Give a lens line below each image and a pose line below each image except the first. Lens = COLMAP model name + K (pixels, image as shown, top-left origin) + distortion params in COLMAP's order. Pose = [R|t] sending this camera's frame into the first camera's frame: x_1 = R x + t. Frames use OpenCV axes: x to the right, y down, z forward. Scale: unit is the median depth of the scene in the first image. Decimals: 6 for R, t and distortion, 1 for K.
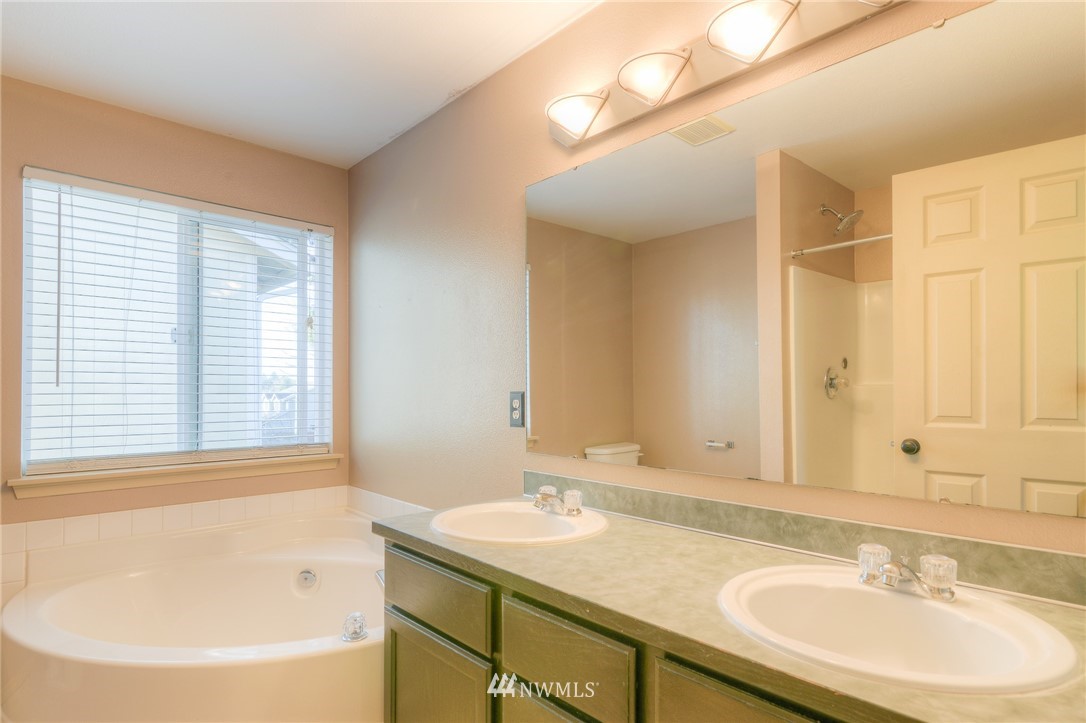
lens RADIAL K [[571.2, 0, 543.8], [0, 571.2, 373.1], [0, 0, 1]] dist [-0.001394, -0.002255]
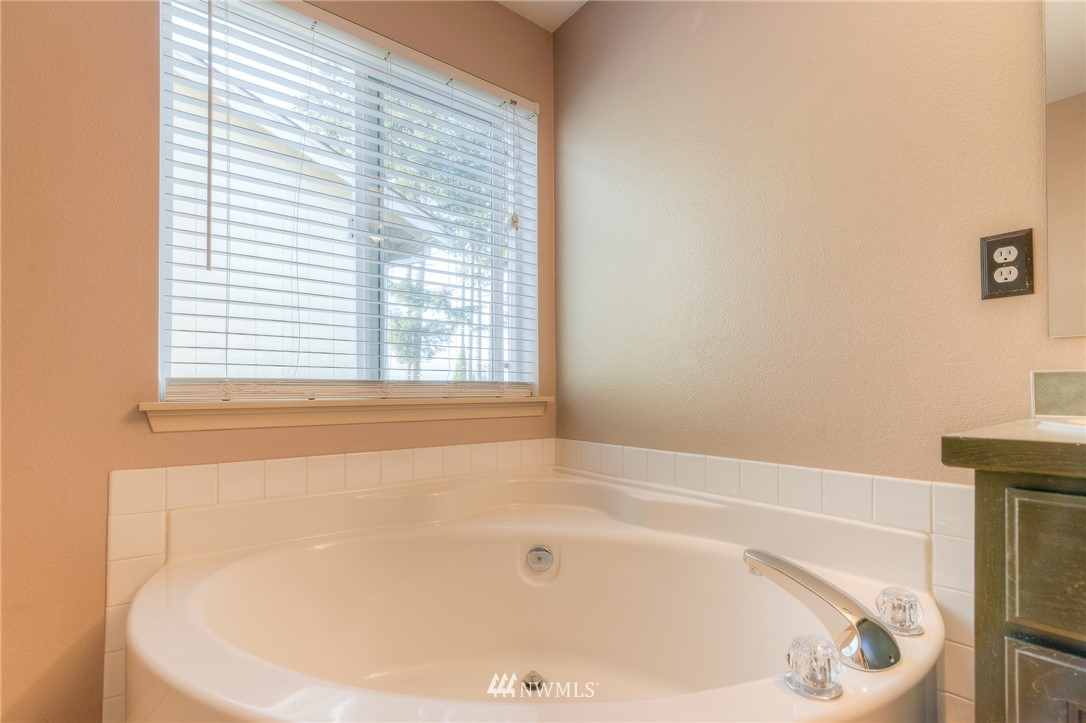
lens RADIAL K [[503.5, 0, 550.6], [0, 503.5, 380.5], [0, 0, 1]] dist [-0.007458, 0.002686]
pose [[0.996703, 0.002764, -0.081084, -0.367513], [-0.002262, 0.999978, 0.006284, 0.142915], [0.081099, -0.006080, 0.996687, 0.402398]]
